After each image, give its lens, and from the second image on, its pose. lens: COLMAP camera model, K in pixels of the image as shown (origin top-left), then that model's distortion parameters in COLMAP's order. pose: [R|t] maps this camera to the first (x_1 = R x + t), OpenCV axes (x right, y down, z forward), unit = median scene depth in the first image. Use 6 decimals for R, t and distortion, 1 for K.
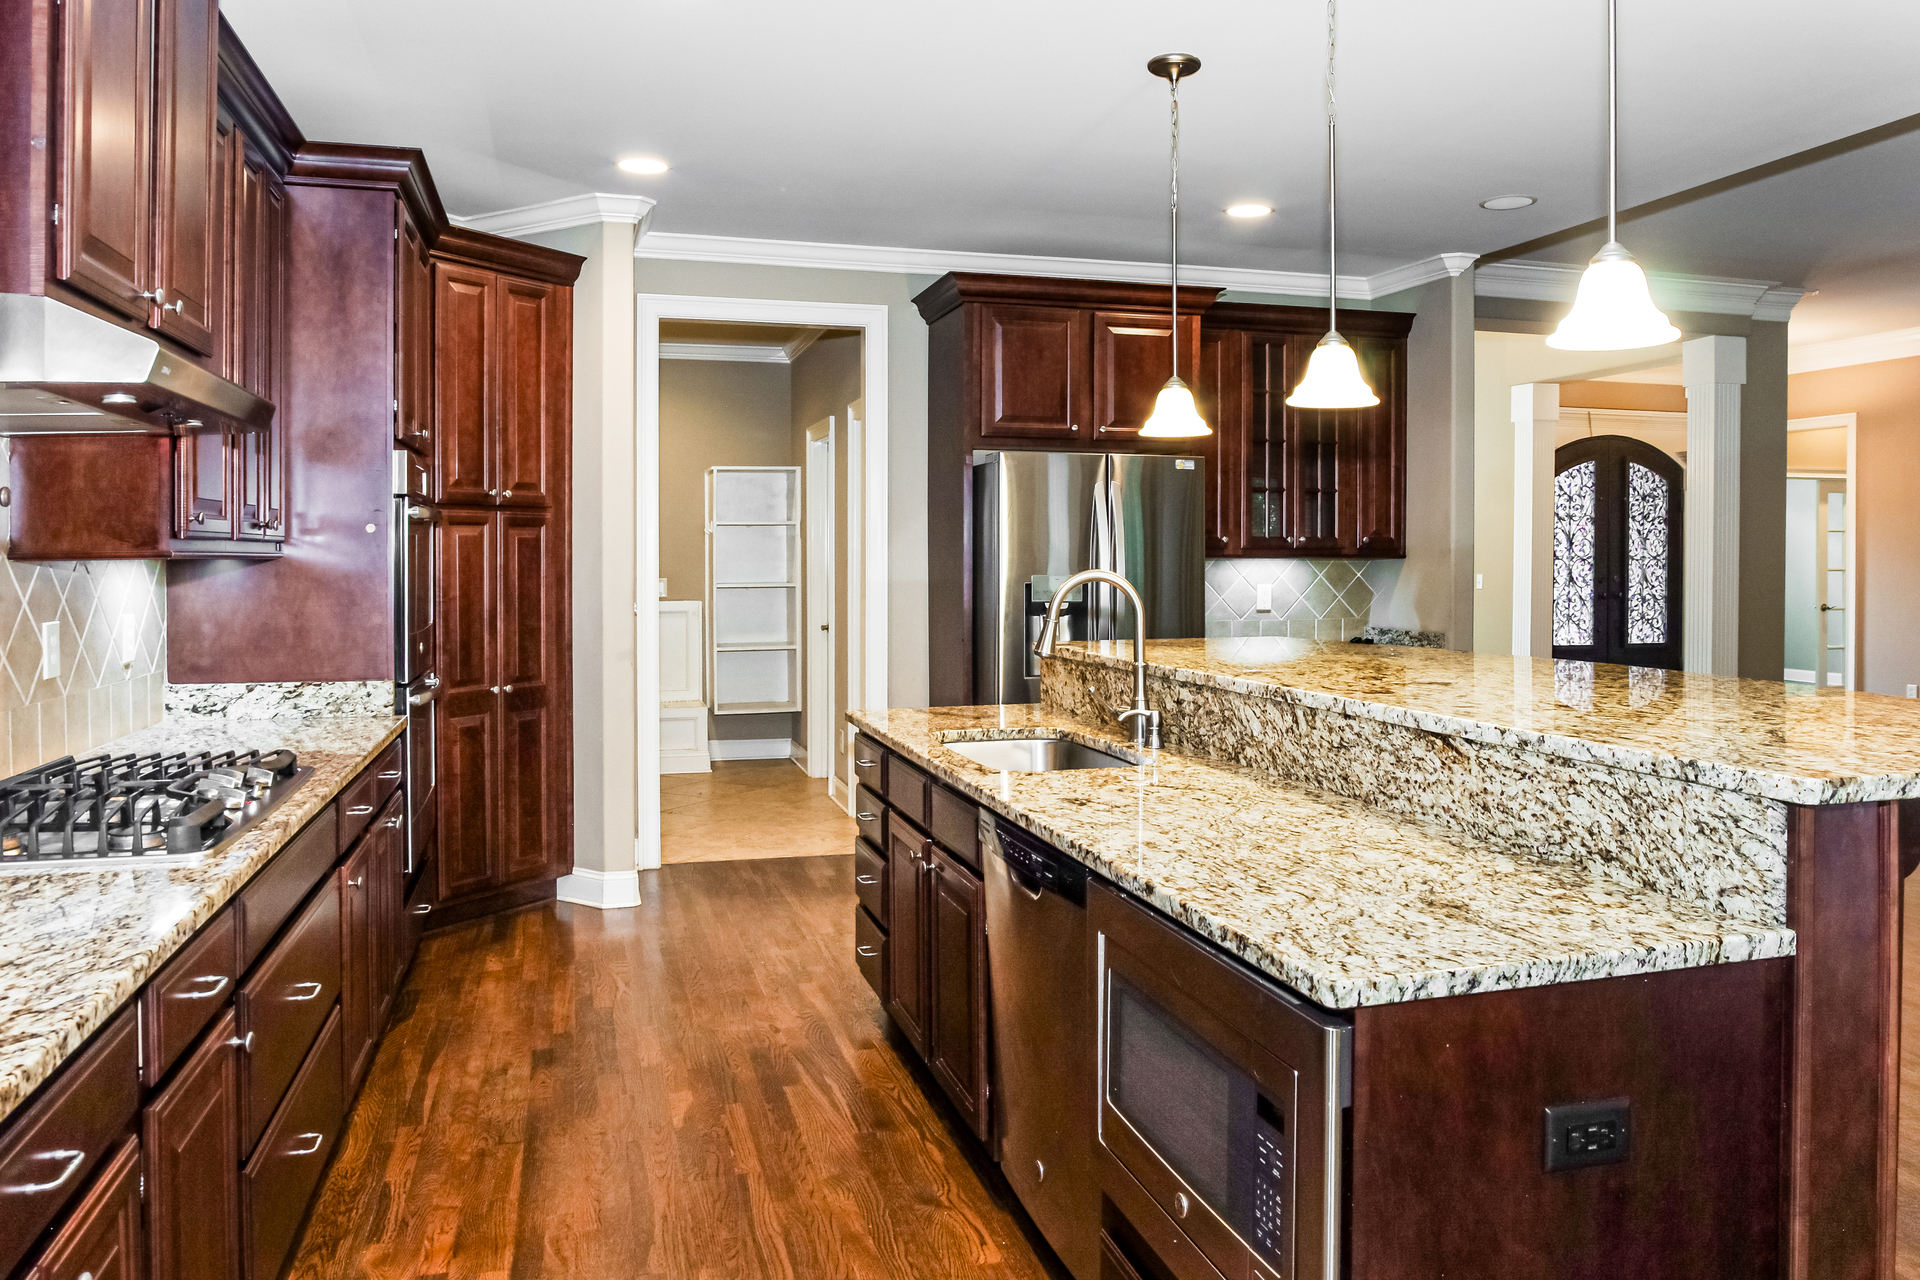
lens RADIAL K [[1378.9, 0, 961.8], [0, 1378.9, 599.0], [0, 0, 1]] dist [-0.079437, 0.070498]
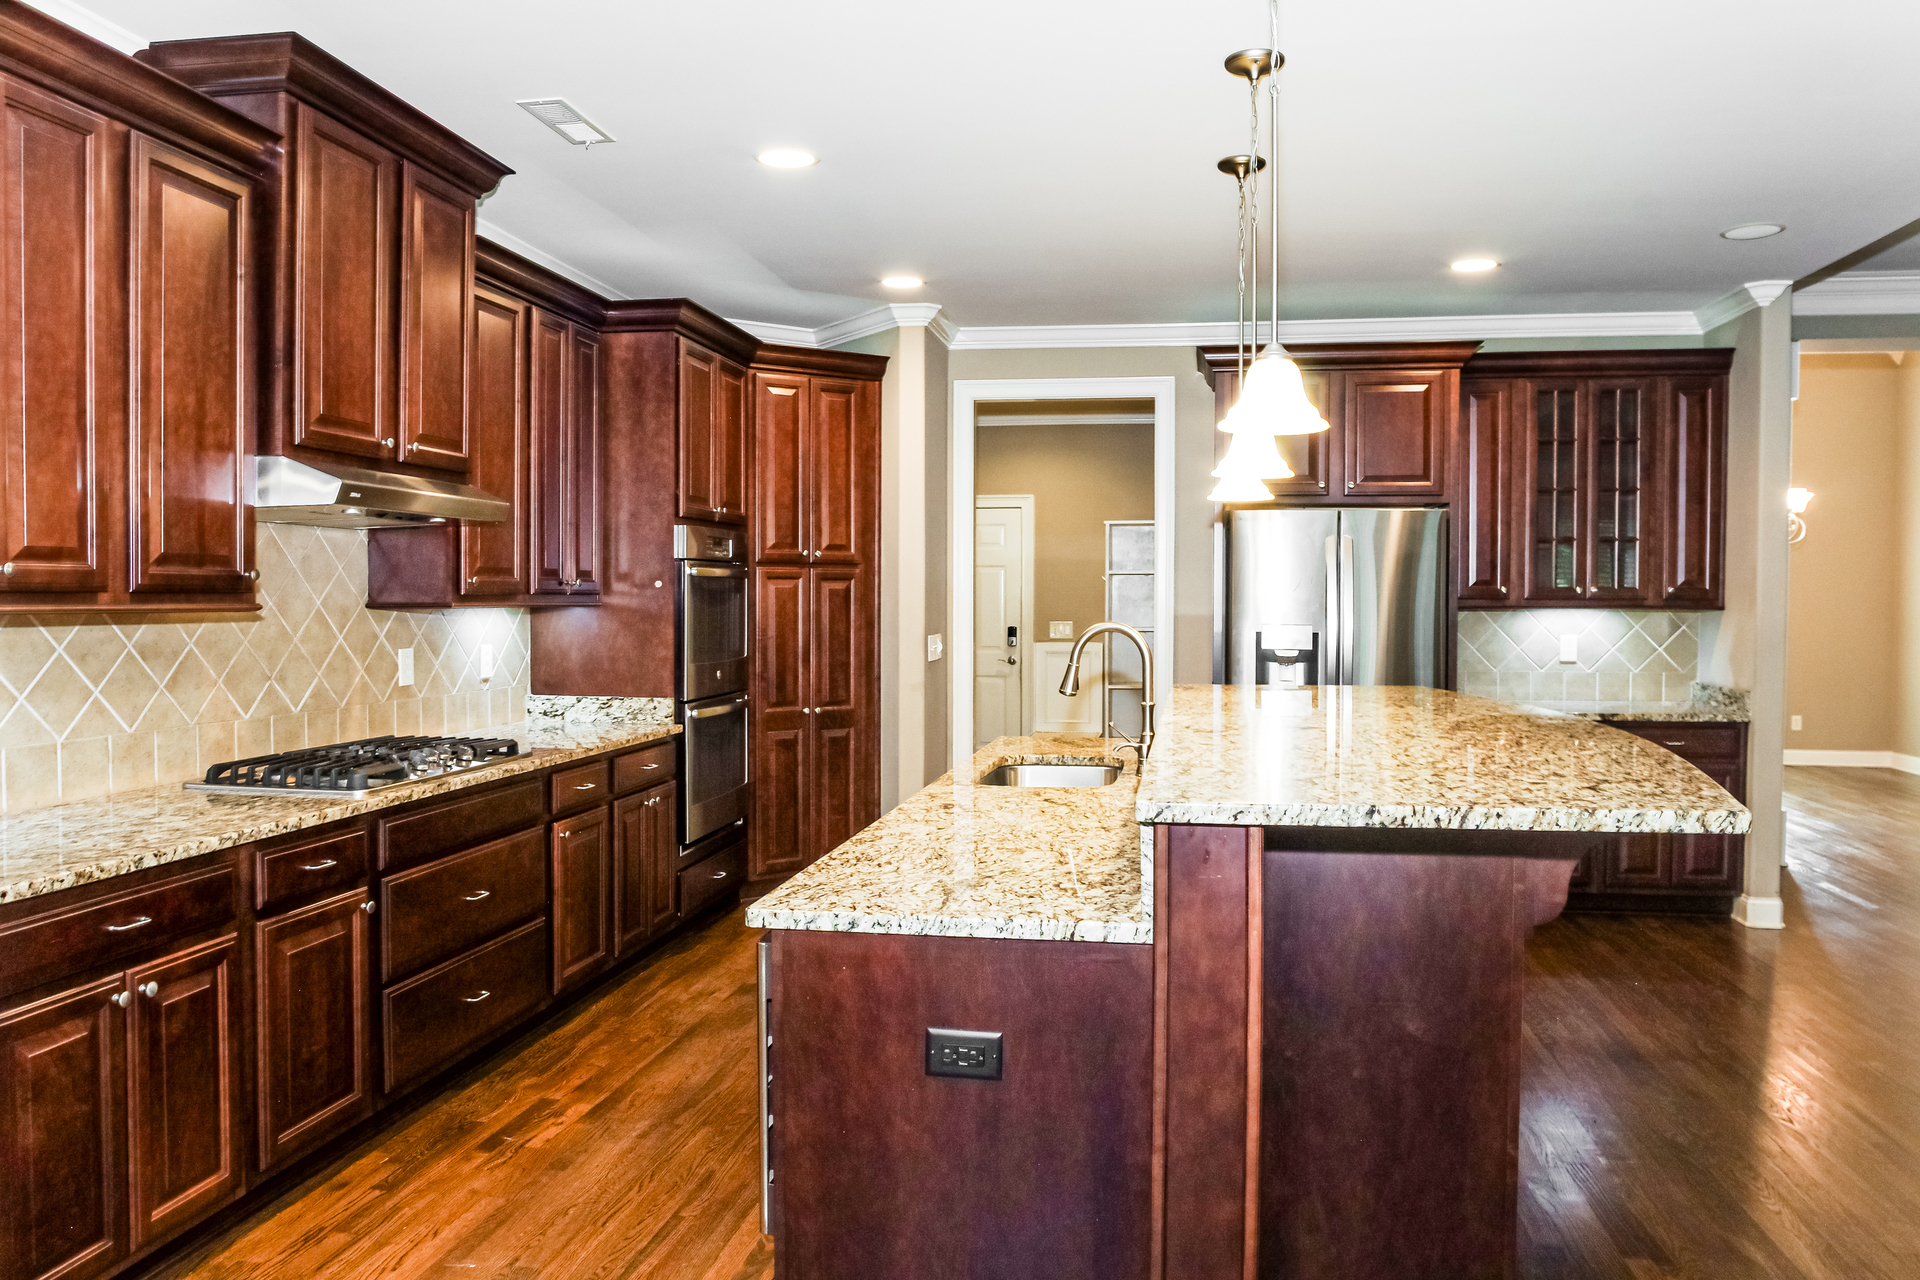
lens RADIAL K [[1360.9, 0, 960.0], [0, 1360.9, 640.0], [0, 0, 1]] dist [-0.041532, 0.000655]
pose [[0.905567, 0.017123, -0.423859, 0.319614], [-0.016869, 0.999848, 0.004352, -0.005978], [0.423869, 0.003209, 0.905718, -0.068057]]
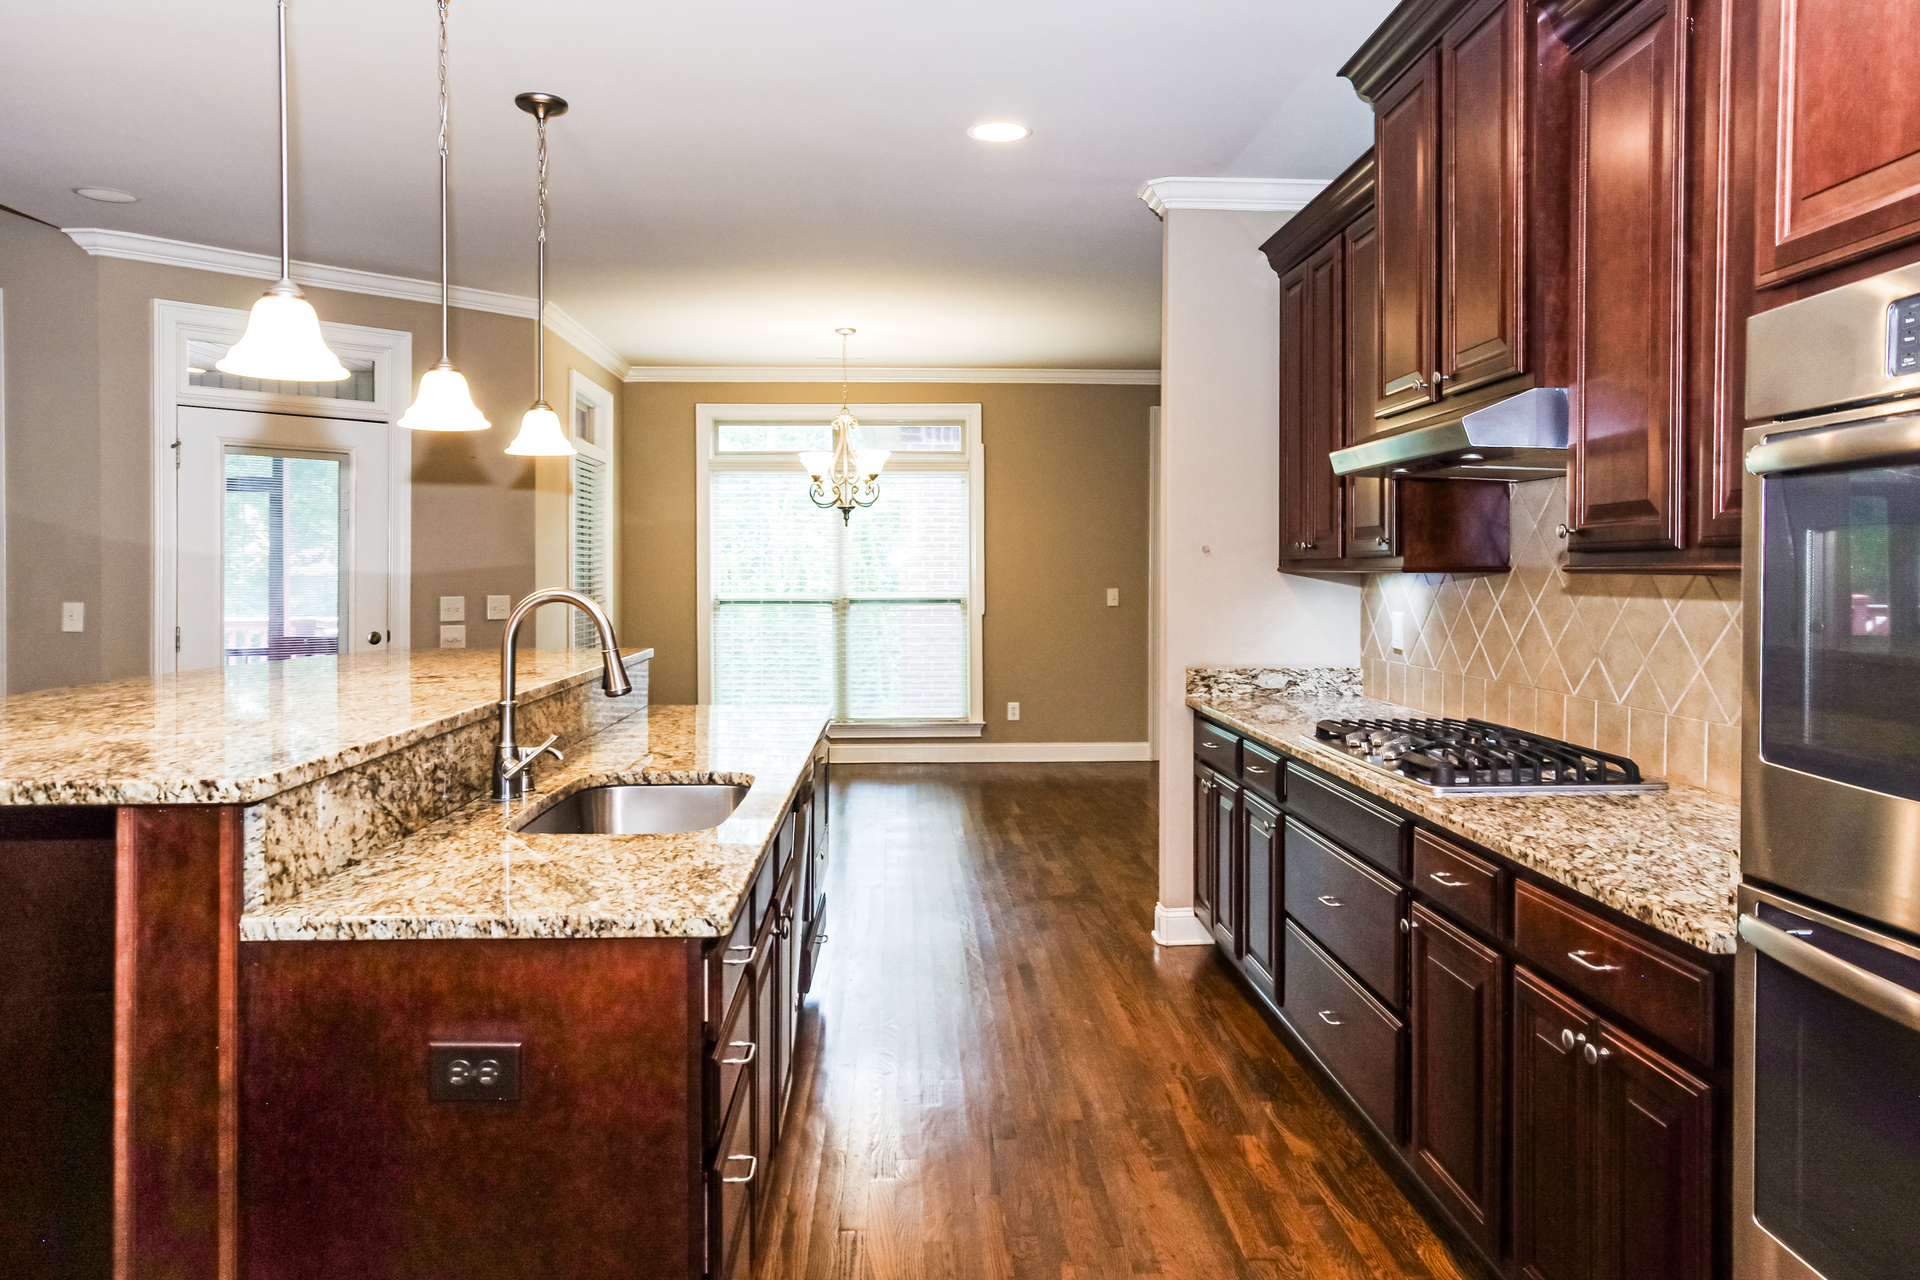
lens RADIAL K [[1378.9, 0, 961.8], [0, 1378.9, 599.0], [0, 0, 1]] dist [-0.079437, 0.070498]
pose [[-0.975460, -0.006023, 0.220093, -0.229256], [0.004295, 0.998915, 0.046368, -0.033876], [-0.220134, 0.046175, -0.974376, 1.215679]]
